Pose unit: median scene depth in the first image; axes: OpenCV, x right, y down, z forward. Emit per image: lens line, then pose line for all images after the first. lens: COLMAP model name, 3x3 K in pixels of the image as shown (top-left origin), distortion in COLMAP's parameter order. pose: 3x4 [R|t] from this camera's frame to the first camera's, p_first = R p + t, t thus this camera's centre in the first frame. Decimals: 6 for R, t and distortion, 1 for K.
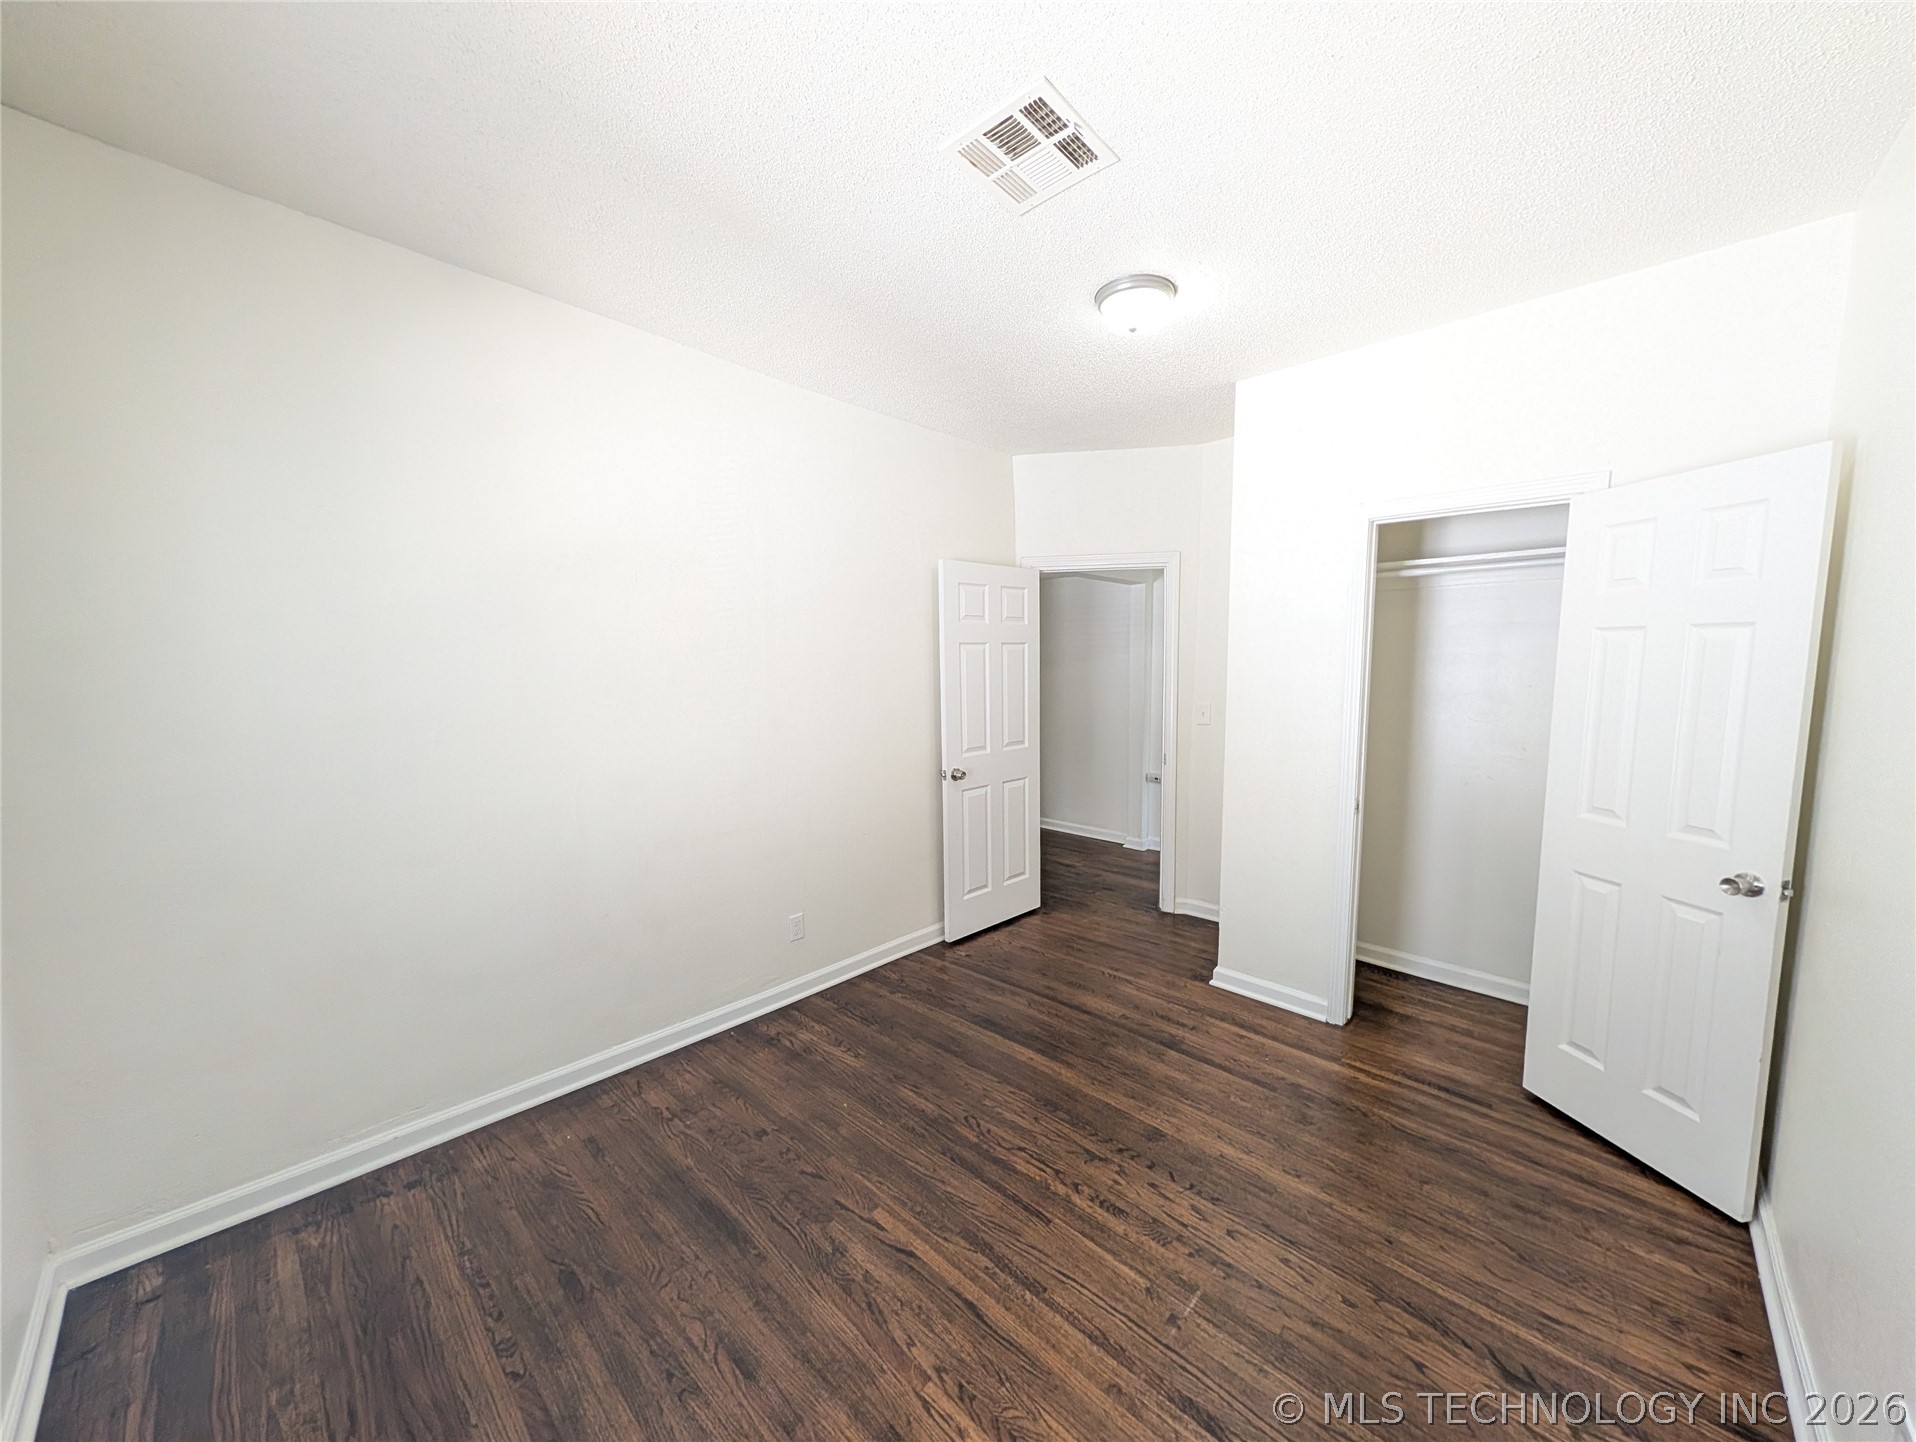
lens RADIAL K [[696.3, 0, 955.5], [0, 696.3, 727.3], [0, 0, 1]] dist [0.001523, -0.000019]
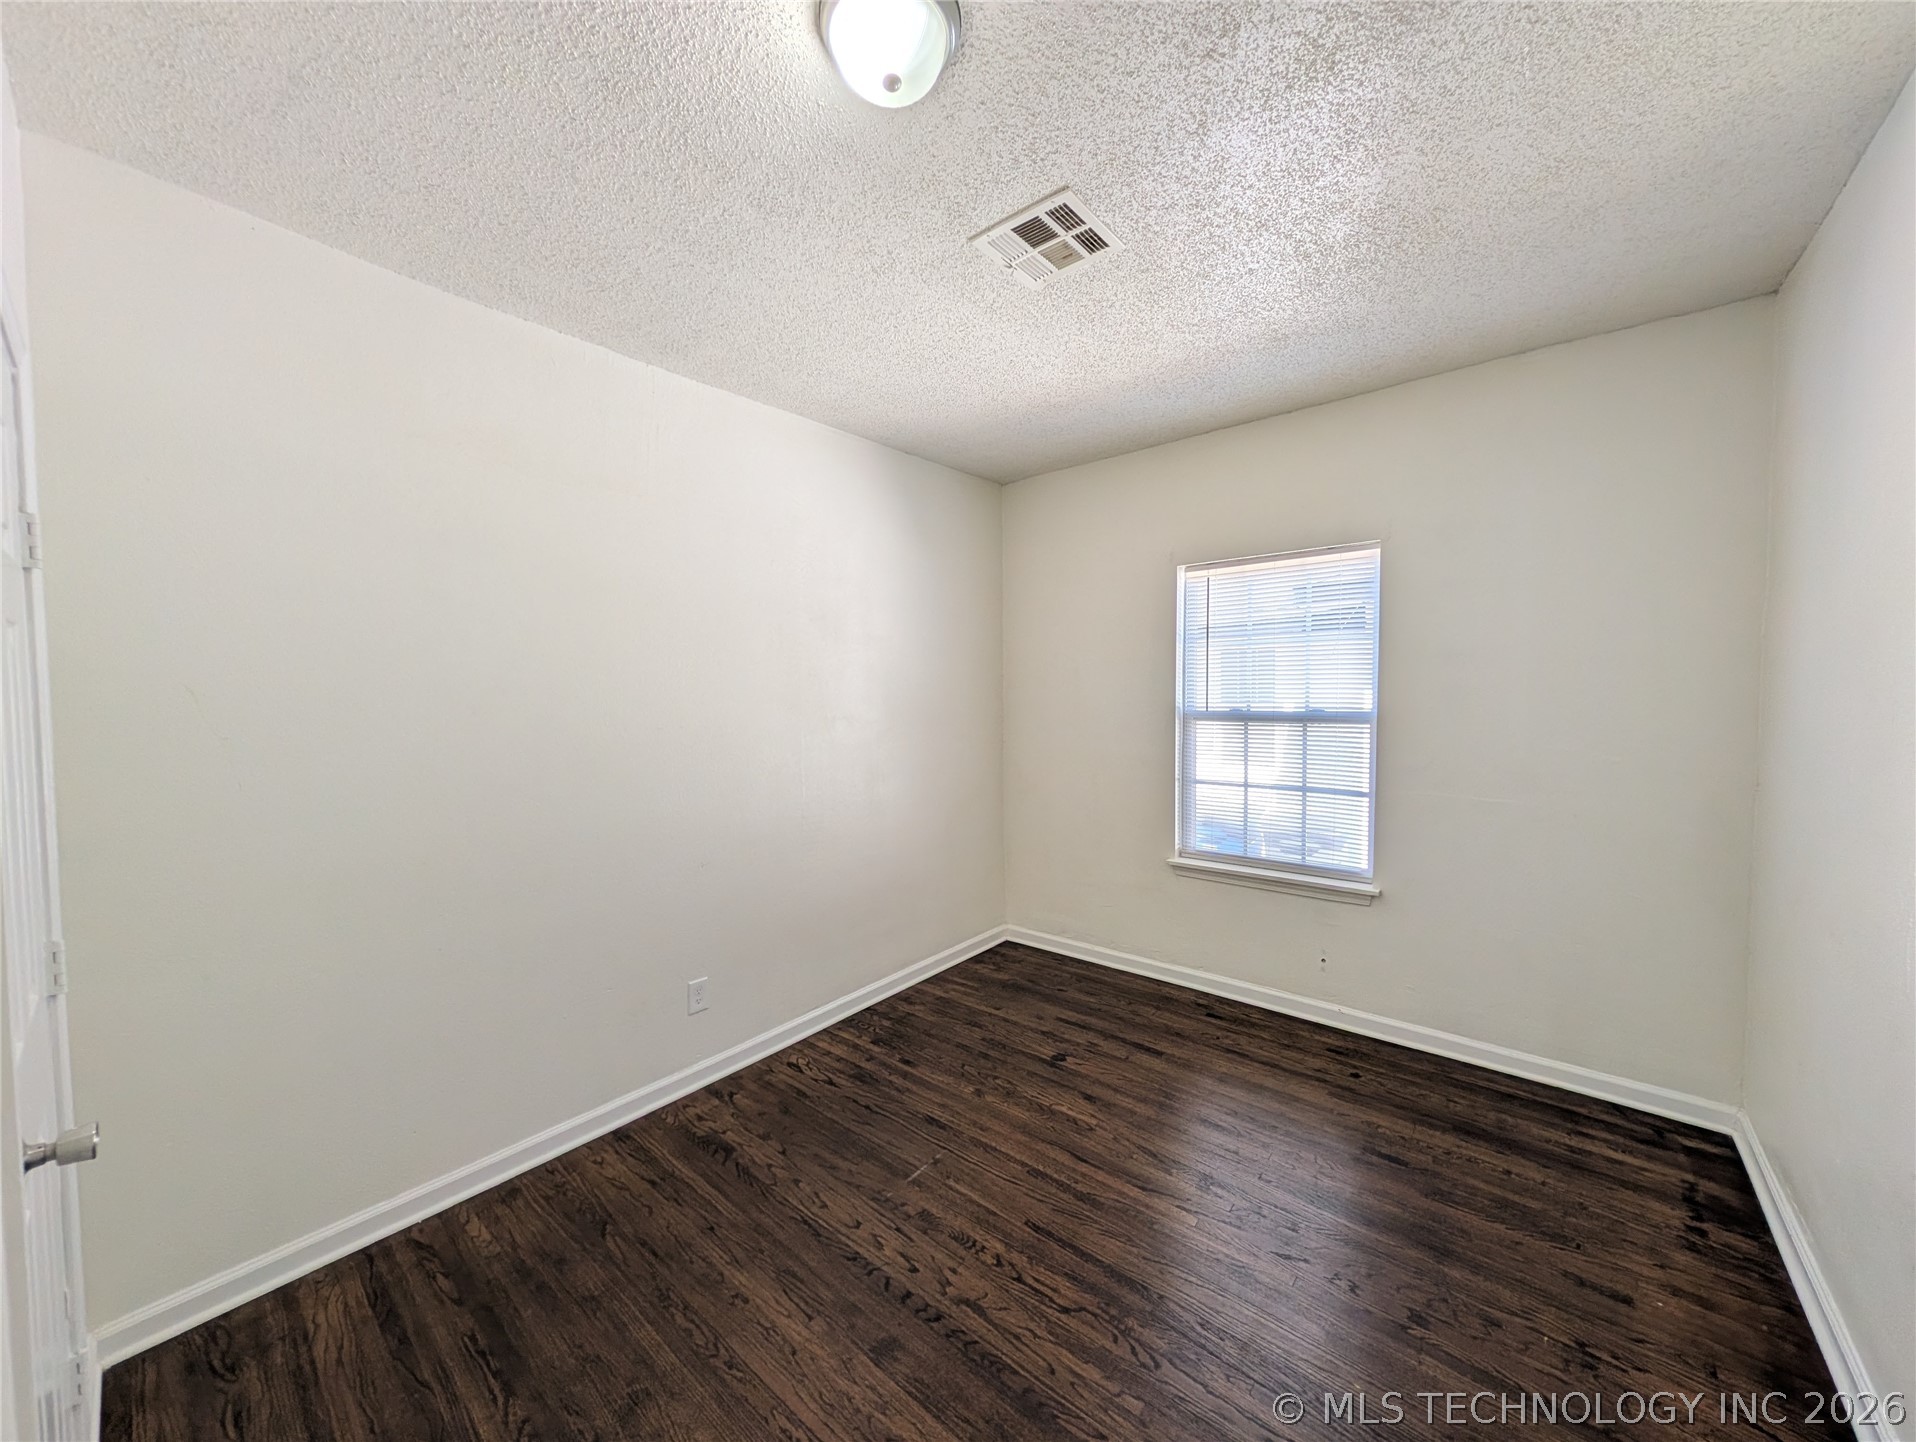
lens RADIAL K [[696.3, 0, 955.5], [0, 696.3, 727.3], [0, 0, 1]] dist [0.001523, -0.000019]
pose [[-0.998239, 0.014595, -0.057489, 0.290216], [0.006448, 0.990212, 0.139424, -0.171130], [0.058962, 0.138807, -0.988563, 1.921447]]
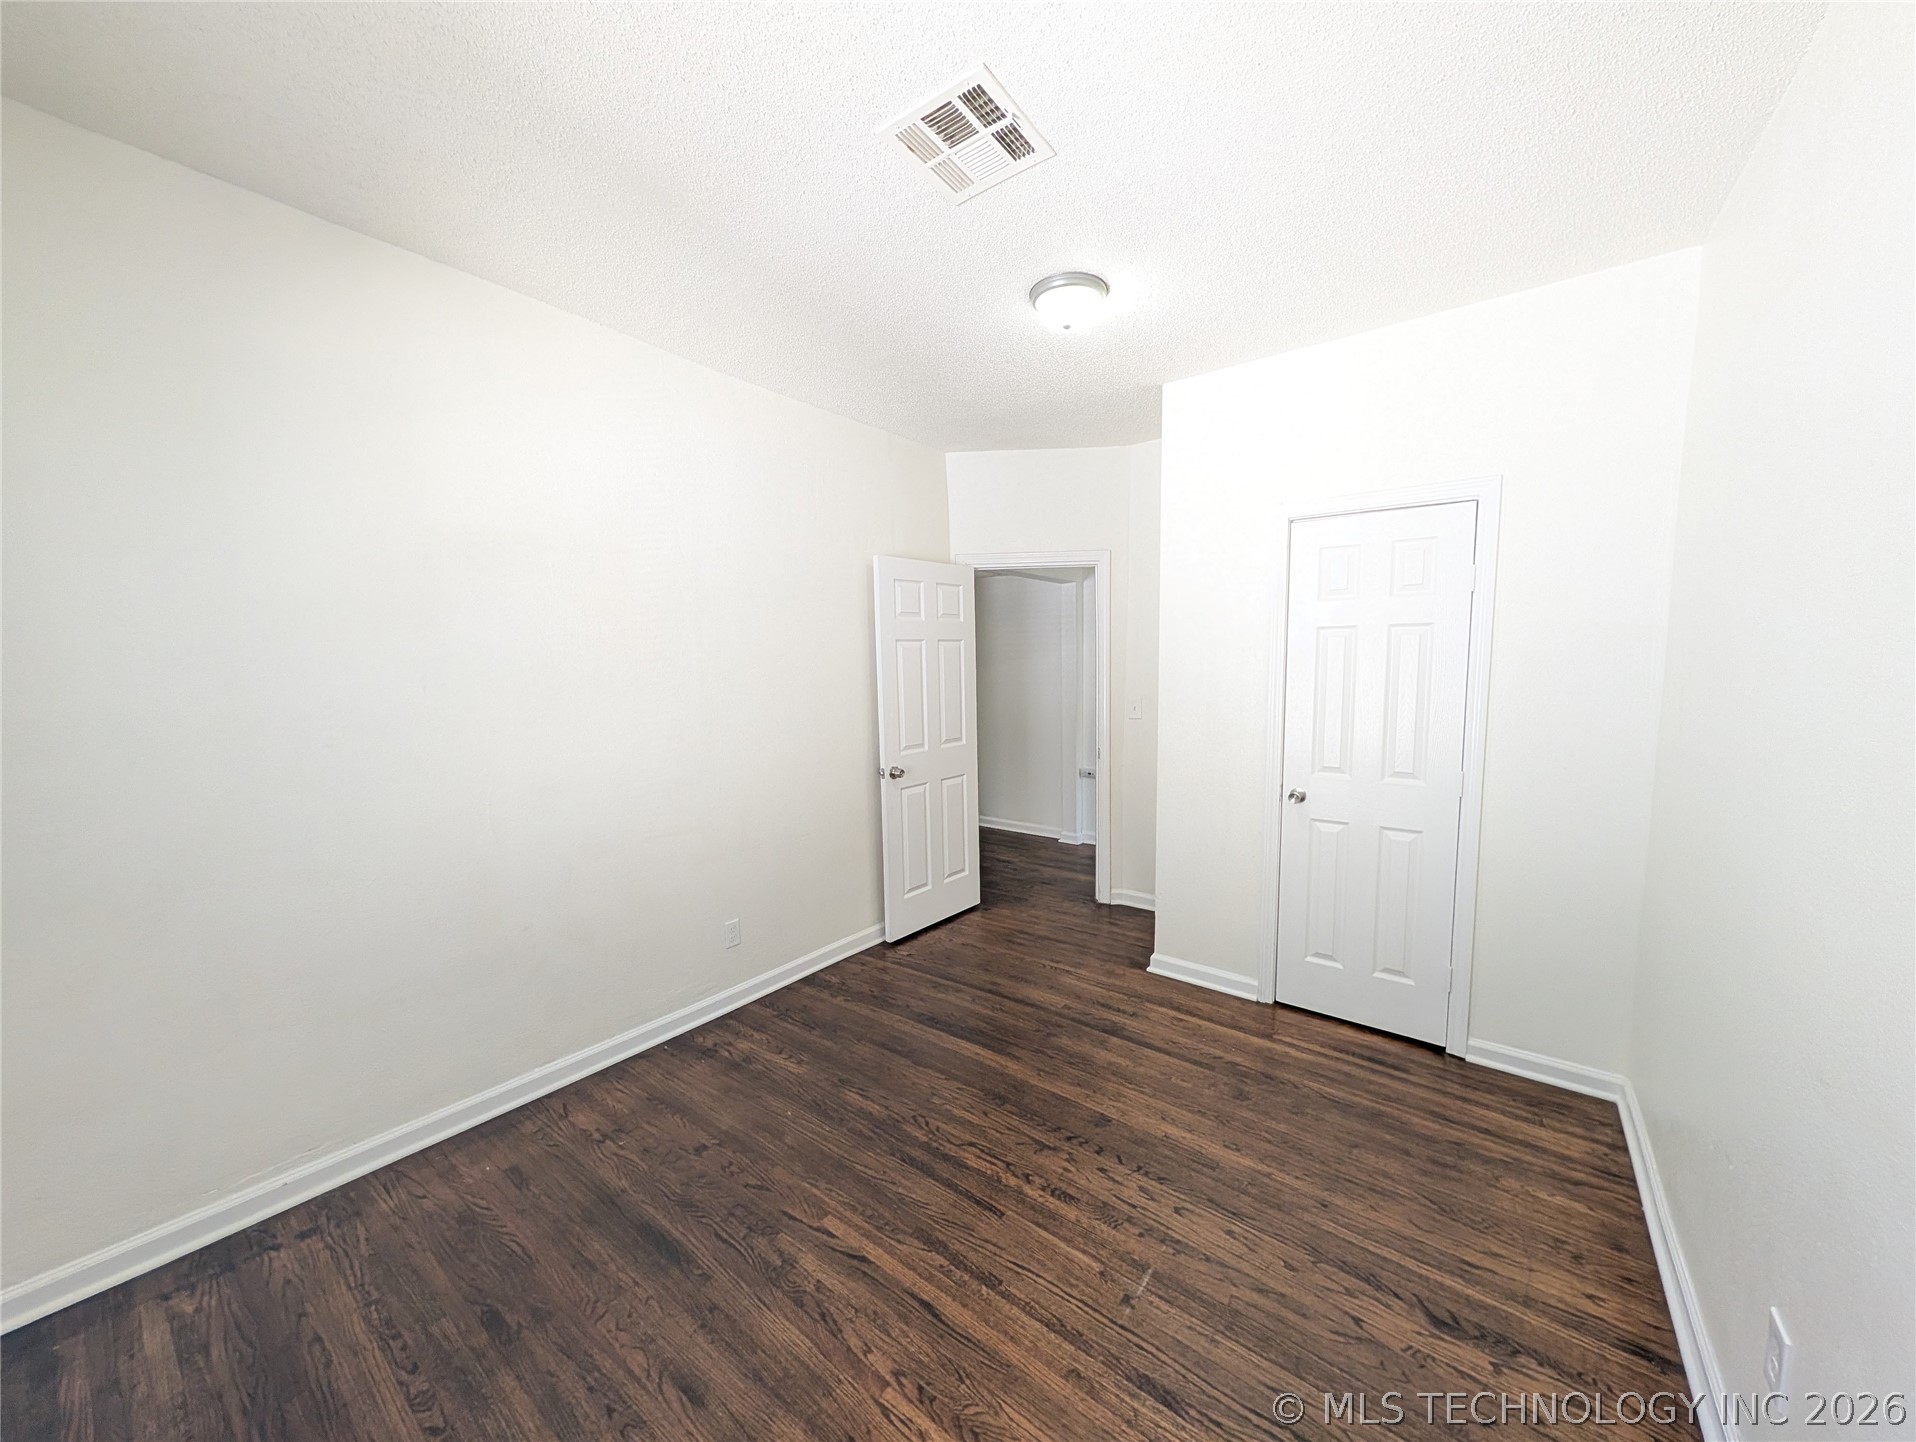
lens RADIAL K [[696.3, 0, 955.5], [0, 696.3, 727.3], [0, 0, 1]] dist [0.001523, -0.000019]
pose [[0.994971, -0.015776, 0.098918, -0.019633], [0.016009, 0.999871, -0.001559, 0.012615], [-0.098881, 0.003135, 0.995094, 0.011429]]
